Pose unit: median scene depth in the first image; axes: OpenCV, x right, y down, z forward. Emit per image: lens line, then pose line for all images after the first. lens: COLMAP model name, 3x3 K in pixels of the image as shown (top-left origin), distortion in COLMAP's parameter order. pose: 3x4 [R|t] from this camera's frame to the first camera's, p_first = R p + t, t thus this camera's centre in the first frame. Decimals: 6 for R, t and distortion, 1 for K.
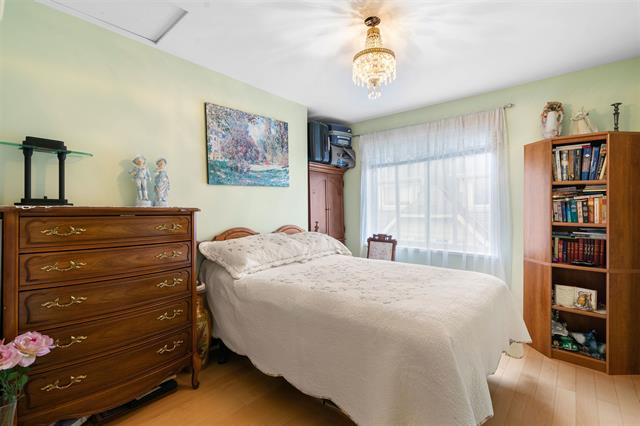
lens RADIAL K [[294.3, 0, 319.7], [0, 294.3, 199.5], [0, 0, 1]] dist [-0.001605, 0.000282]
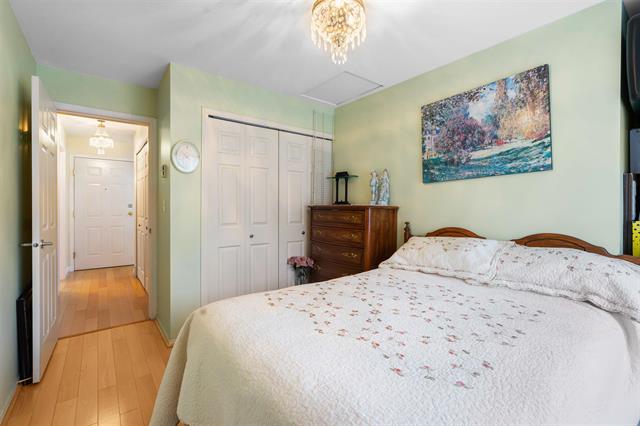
lens RADIAL K [[288.6, 0, 318.6], [0, 288.6, 206.7], [0, 0, 1]] dist [-0.003127, -0.000241]
pose [[-0.190856, -0.000618, -0.981618, 0.670565], [0.029340, 0.999549, -0.006334, 0.026395], [0.981179, -0.030009, -0.190752, 0.772102]]
